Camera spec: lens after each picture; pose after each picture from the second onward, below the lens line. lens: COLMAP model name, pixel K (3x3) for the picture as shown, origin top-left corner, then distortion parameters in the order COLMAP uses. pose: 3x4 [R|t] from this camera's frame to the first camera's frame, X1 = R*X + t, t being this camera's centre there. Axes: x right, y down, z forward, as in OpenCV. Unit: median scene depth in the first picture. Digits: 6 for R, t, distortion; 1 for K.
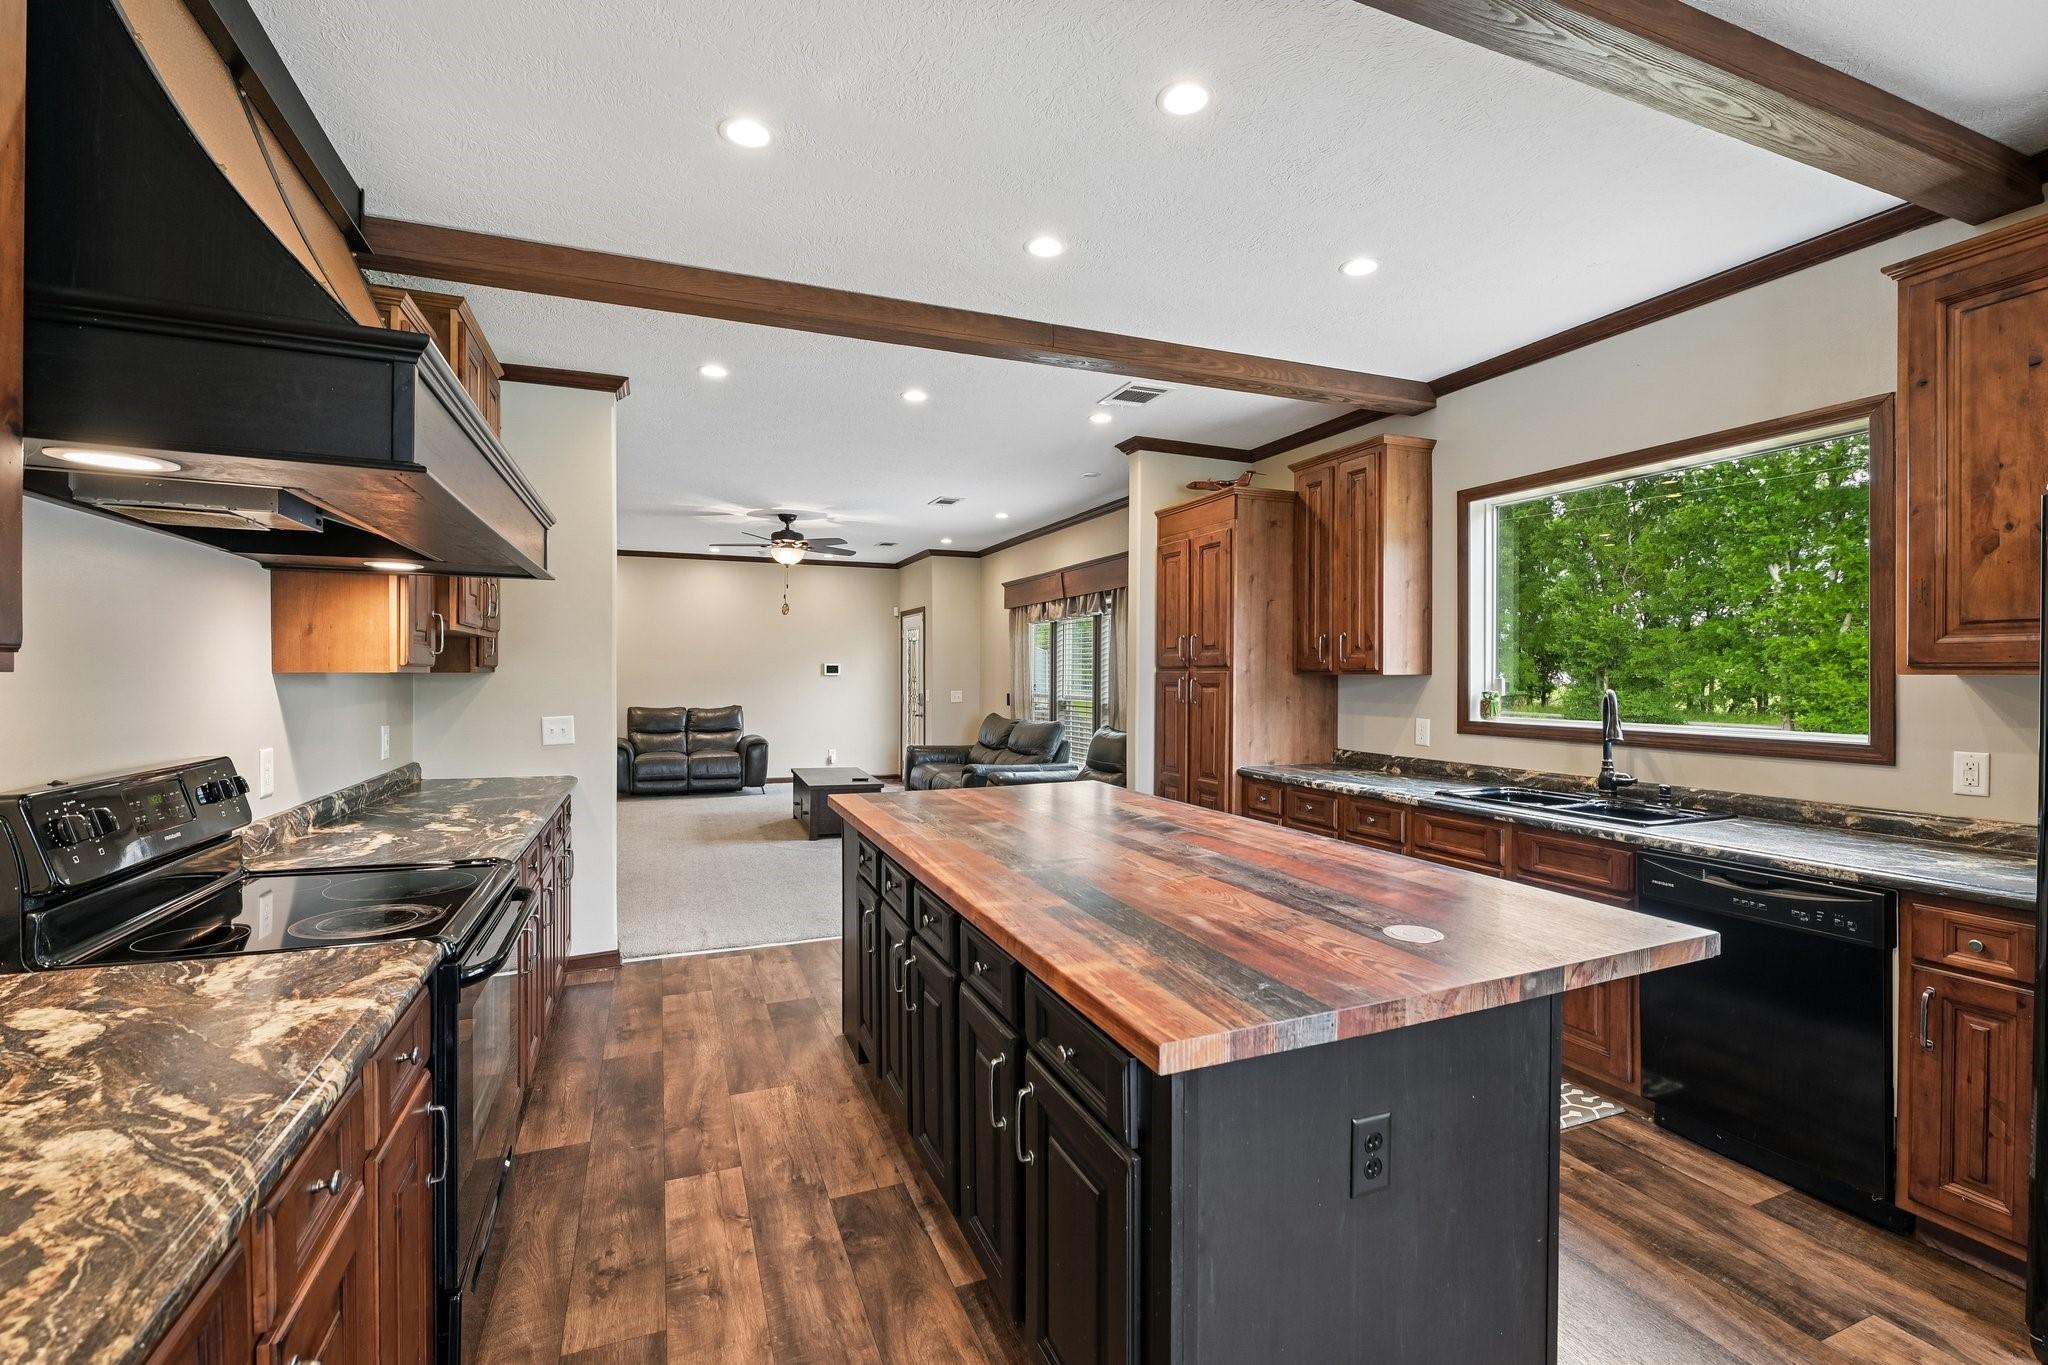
lens RADIAL K [[894.7, 0, 1024.0], [0, 894.7, 682.5], [0, 0, 1]] dist [-0.010643, -0.000376]
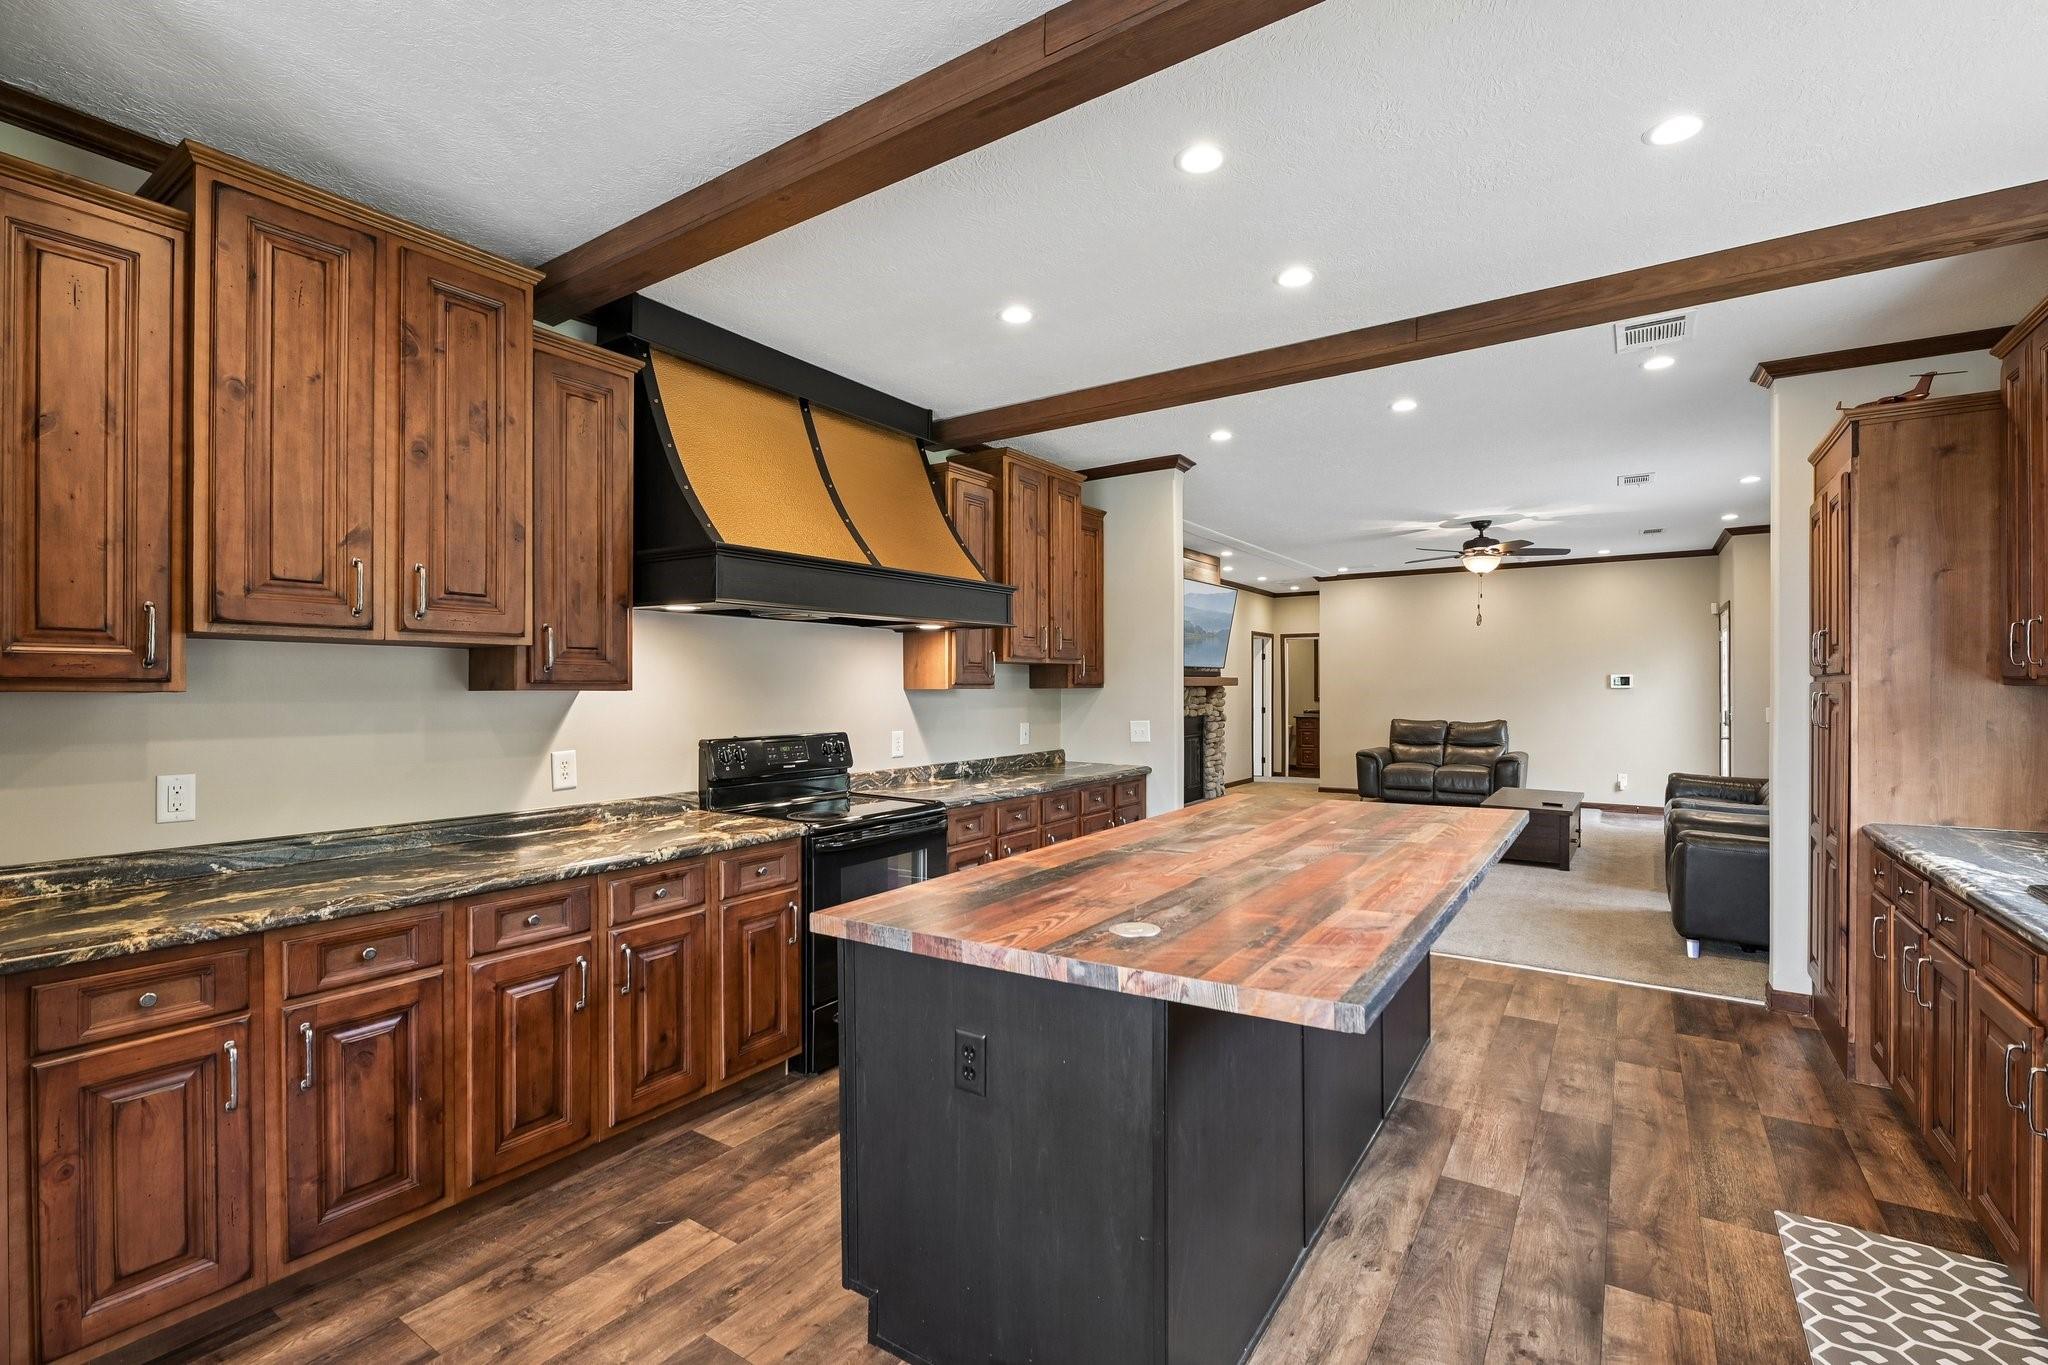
lens RADIAL K [[902.5, 0, 1026.7], [0, 902.5, 687.8], [0, 0, 1]] dist [-0.011860, -0.000058]
pose [[0.557846, -0.004689, -0.829931, 0.487506], [-0.002763, 0.999968, -0.007506, -0.000724], [0.829940, 0.006480, 0.557815, 0.108163]]
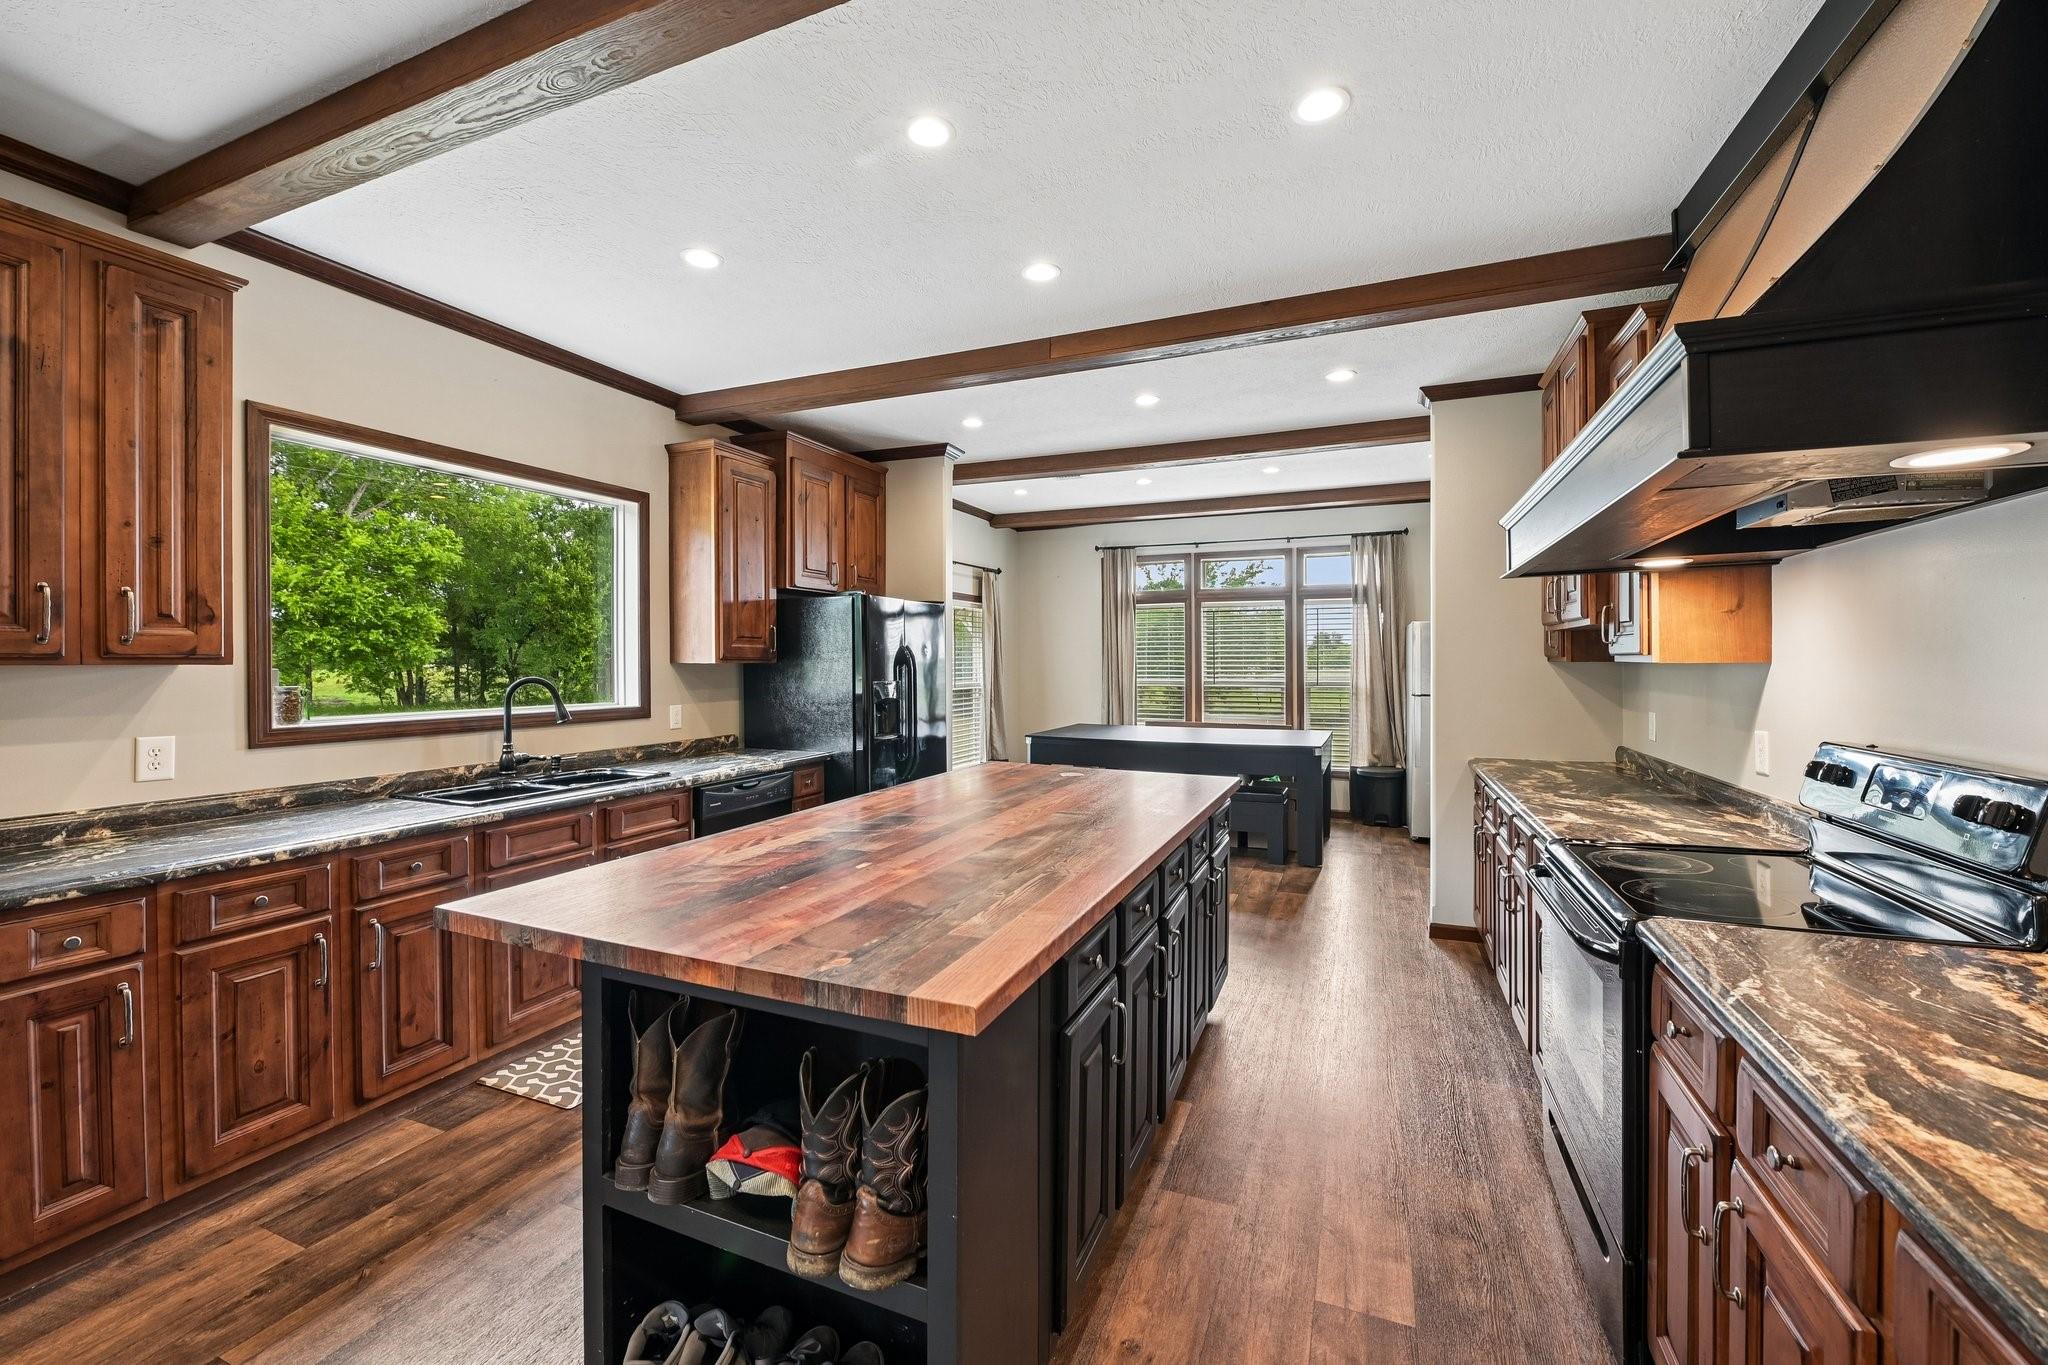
lens RADIAL K [[823.5, 0, 1019.3], [0, 823.5, 673.7], [0, 0, 1]] dist [-0.001323, -0.000772]
pose [[-0.704402, -0.012144, 0.709697, -0.379107], [0.004280, 0.999763, 0.021356, -0.012192], [-0.709788, 0.018080, -0.704183, 0.997123]]
